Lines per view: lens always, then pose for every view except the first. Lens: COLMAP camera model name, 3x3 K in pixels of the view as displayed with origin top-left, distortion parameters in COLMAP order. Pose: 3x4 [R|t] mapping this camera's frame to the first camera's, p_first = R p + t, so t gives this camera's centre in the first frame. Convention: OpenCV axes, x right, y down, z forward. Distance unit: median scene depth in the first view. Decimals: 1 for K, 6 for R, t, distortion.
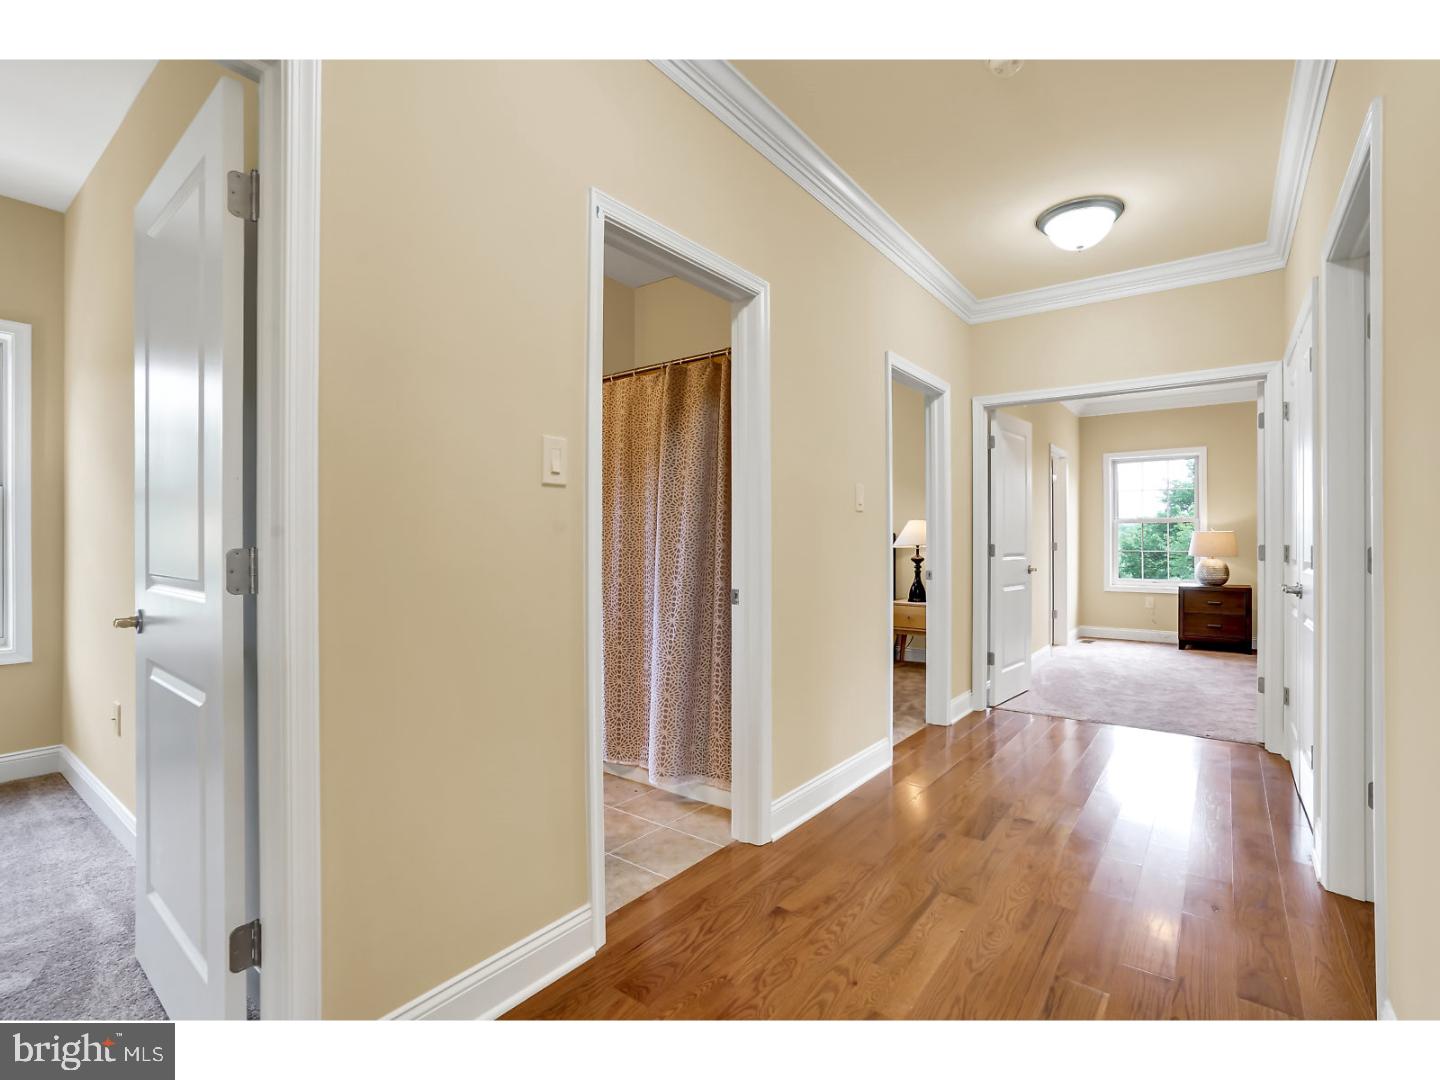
lens RADIAL K [[662.8, 0, 718.4], [0, 662.8, 534.9], [0, 0, 1]] dist [-0.035004, 0.000765]
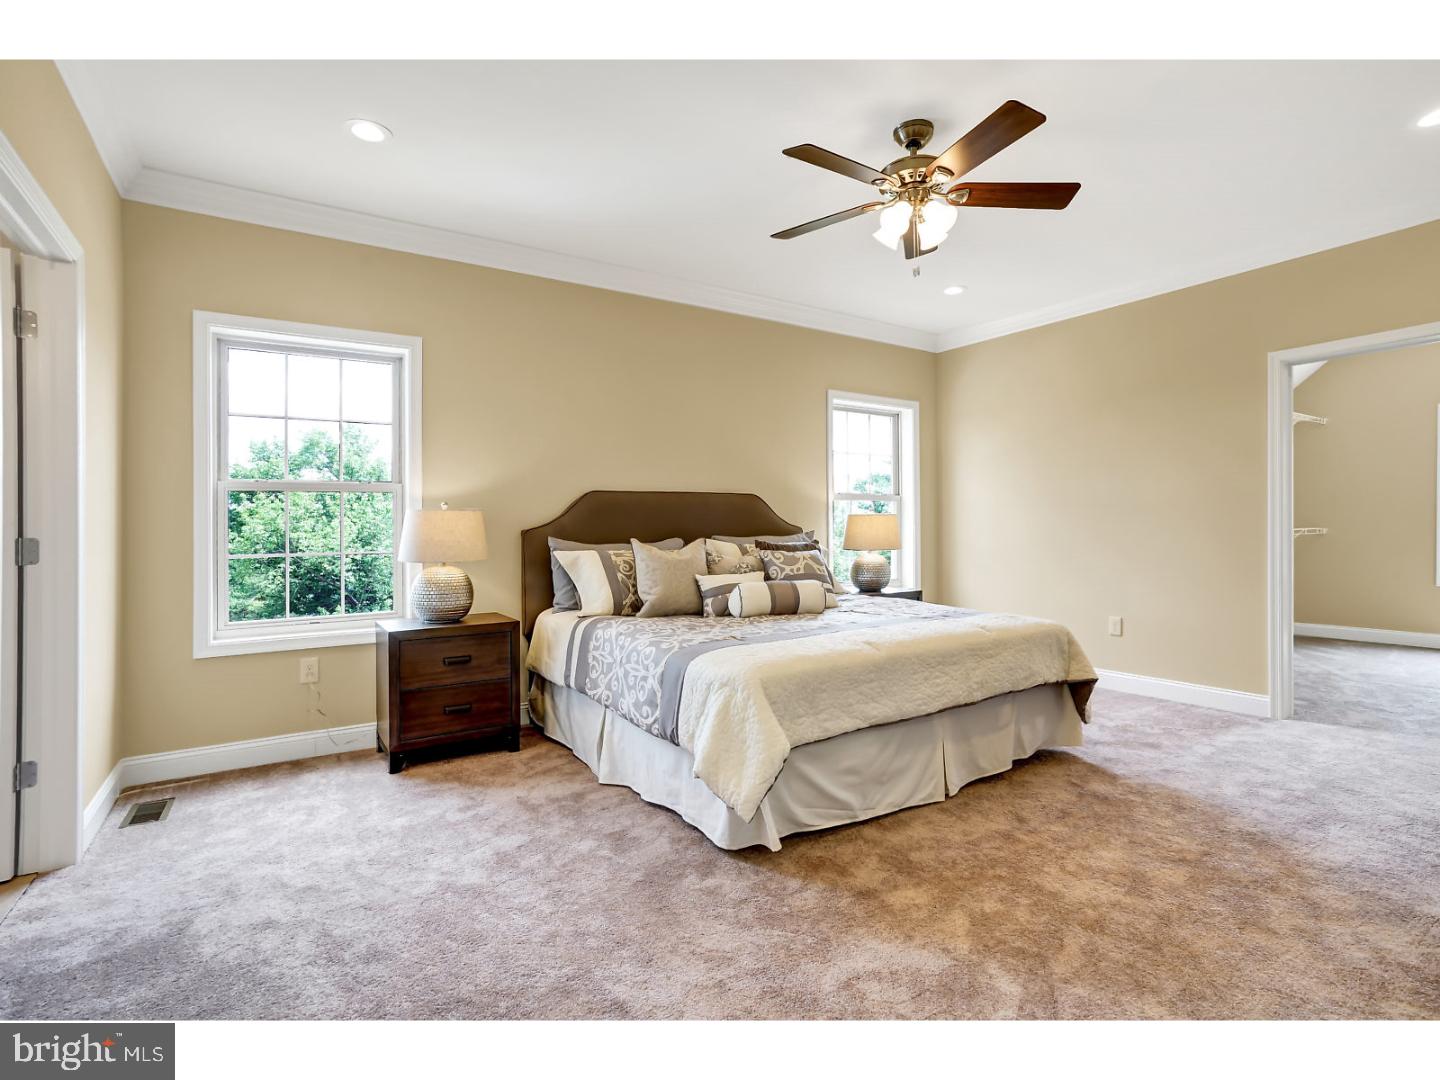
lens RADIAL K [[689.2, 0, 715.5], [0, 689.2, 520.8], [0, 0, 1]] dist [-0.000574, 0.000094]
pose [[0.341896, 0.007270, 0.939710, 0.335464], [0.005612, 0.999936, -0.009777, 0.008436], [-0.939721, 0.008616, 0.341833, 0.616850]]
